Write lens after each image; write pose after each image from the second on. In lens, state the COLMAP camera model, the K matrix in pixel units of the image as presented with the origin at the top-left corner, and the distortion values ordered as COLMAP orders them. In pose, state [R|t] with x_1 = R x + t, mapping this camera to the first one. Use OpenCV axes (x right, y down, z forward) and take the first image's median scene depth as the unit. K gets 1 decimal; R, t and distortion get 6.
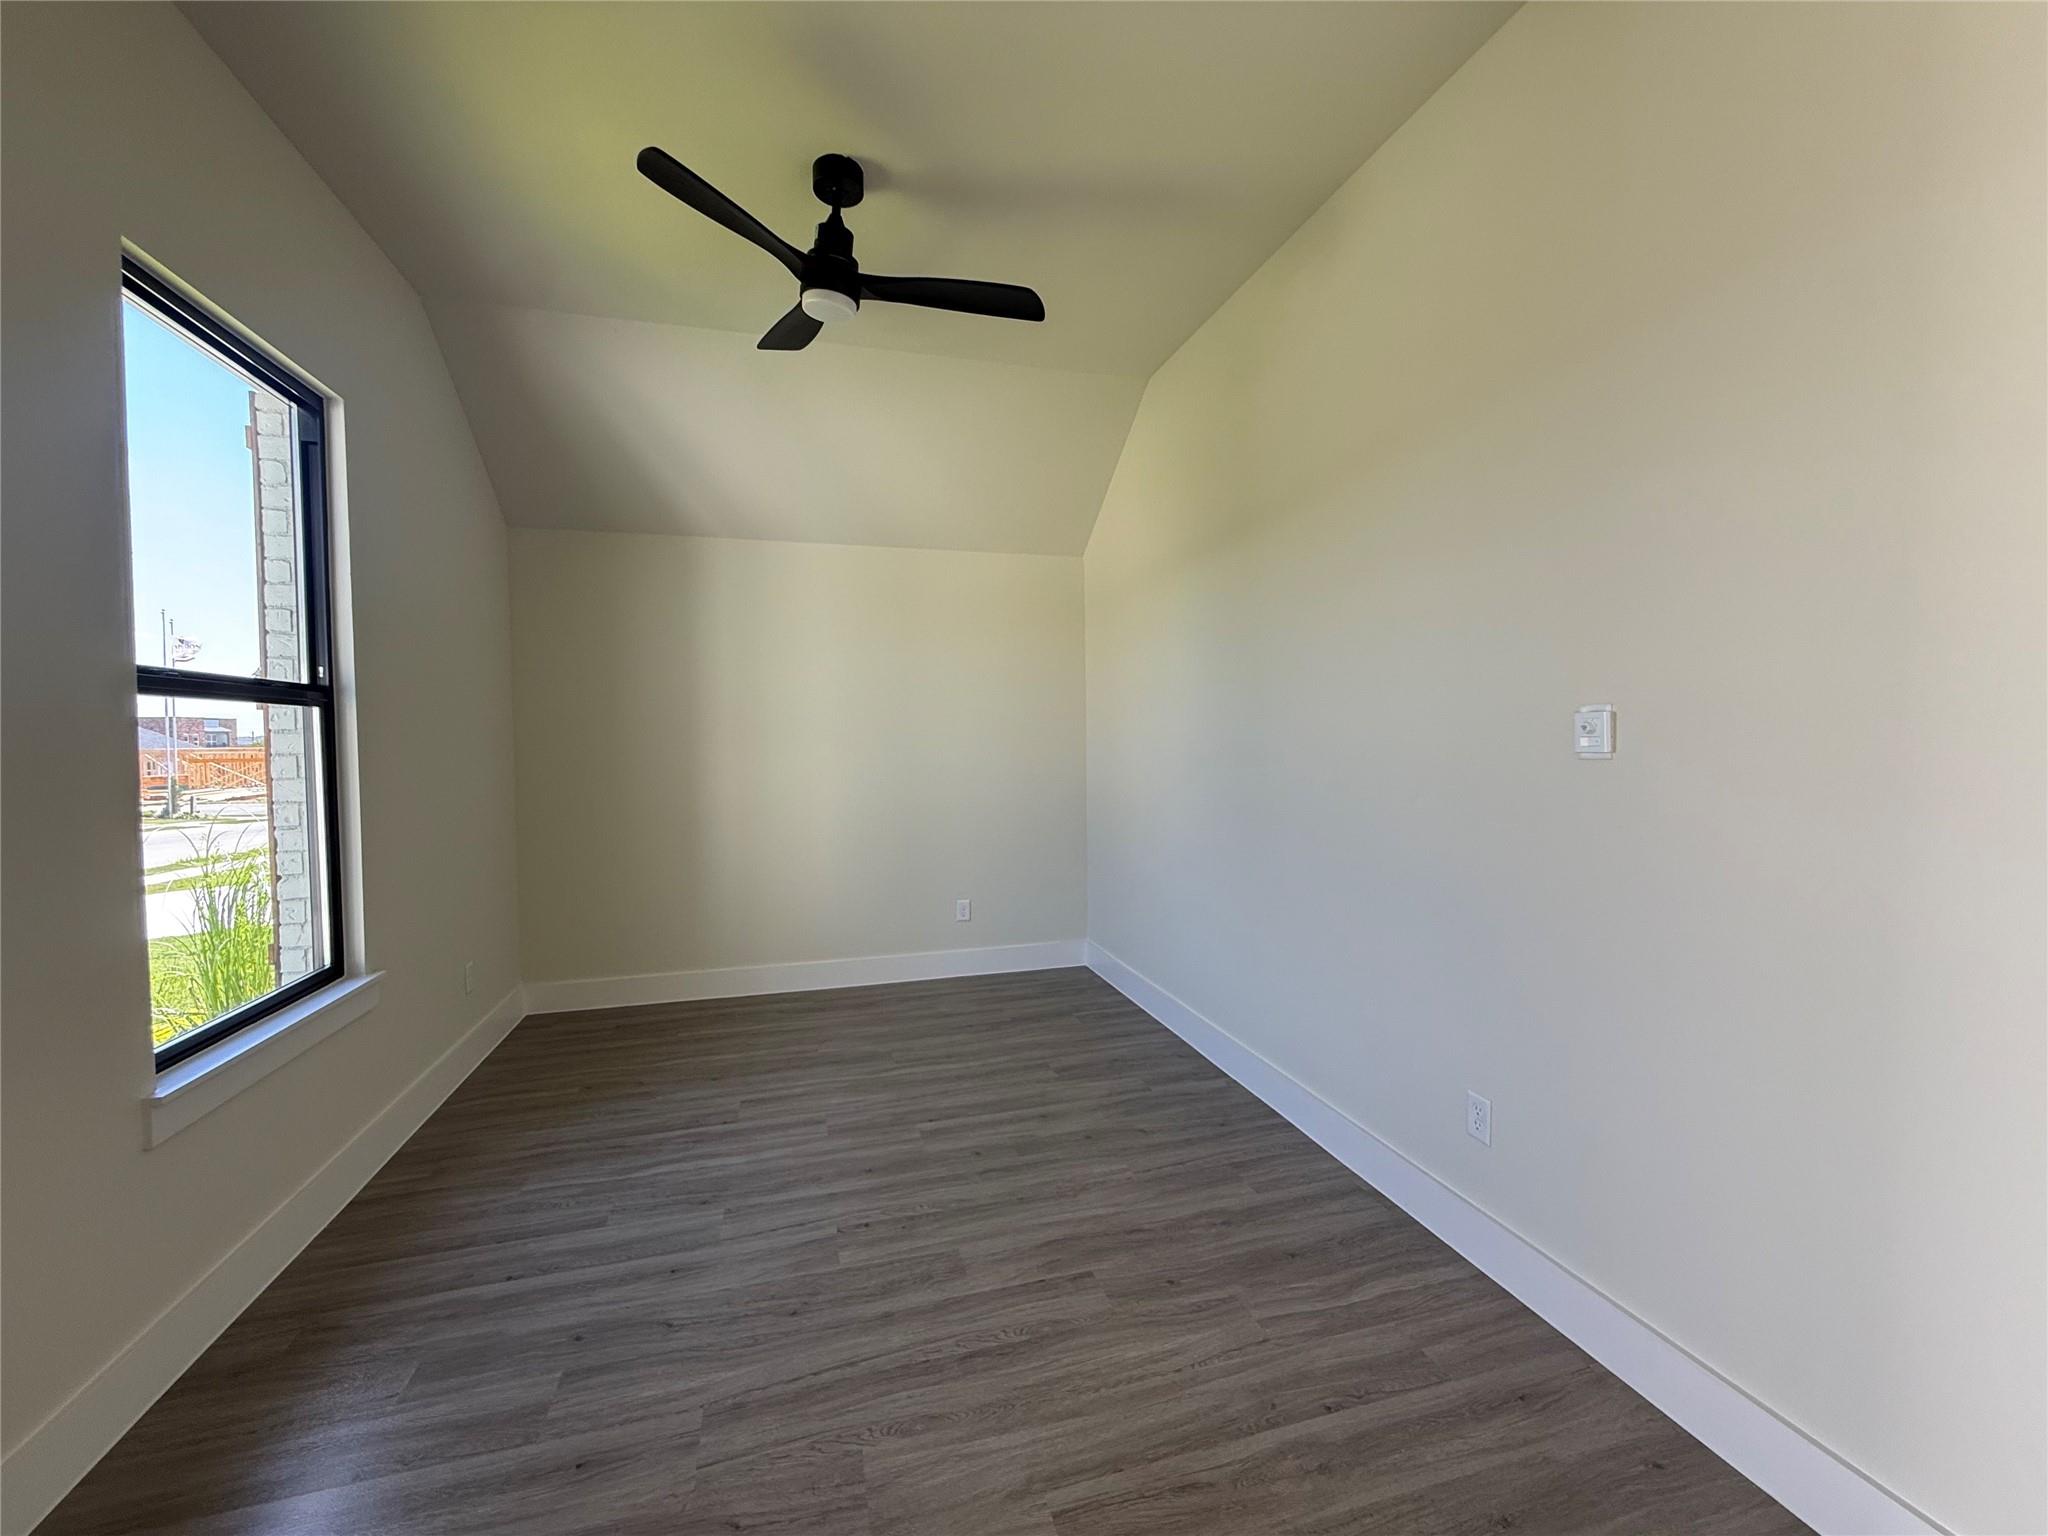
lens RADIAL K [[816.1, 0, 1016.7], [0, 816.1, 769.3], [0, 0, 1]] dist [-0.000351, 0.000237]
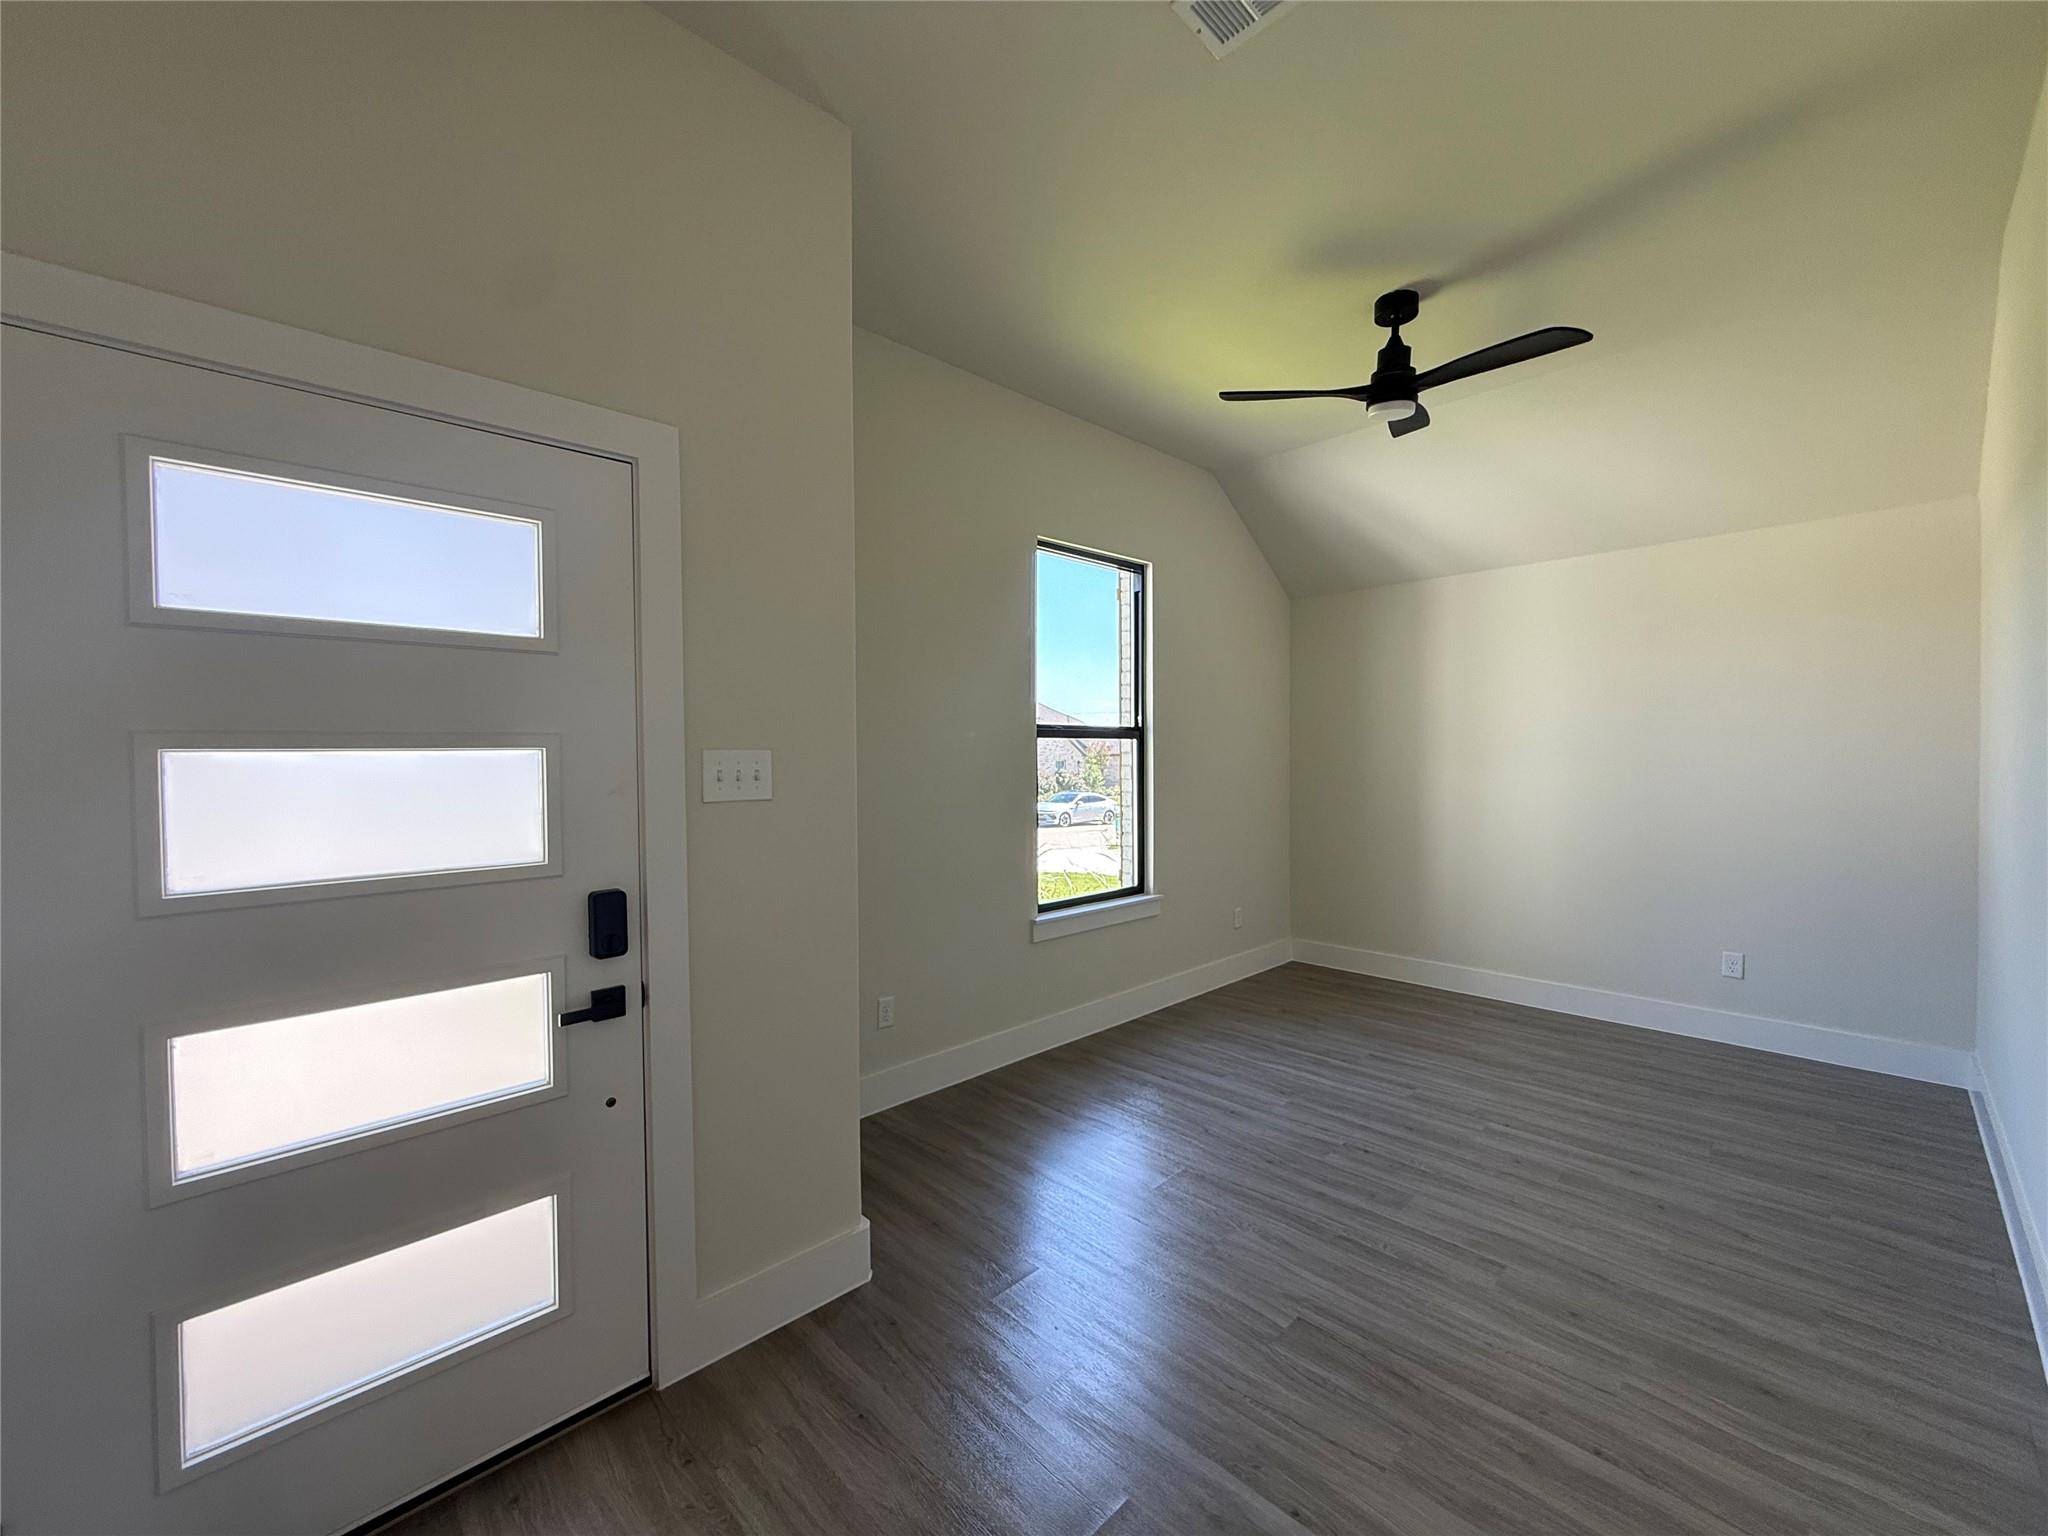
lens RADIAL K [[816.1, 0, 1016.7], [0, 816.1, 769.3], [0, 0, 1]] dist [-0.000351, 0.000237]
pose [[0.467900, 0.021659, -0.883516, 0.592732], [-0.031665, 0.999469, 0.007732, -0.016190], [0.883214, 0.024359, 0.468337, -0.064124]]
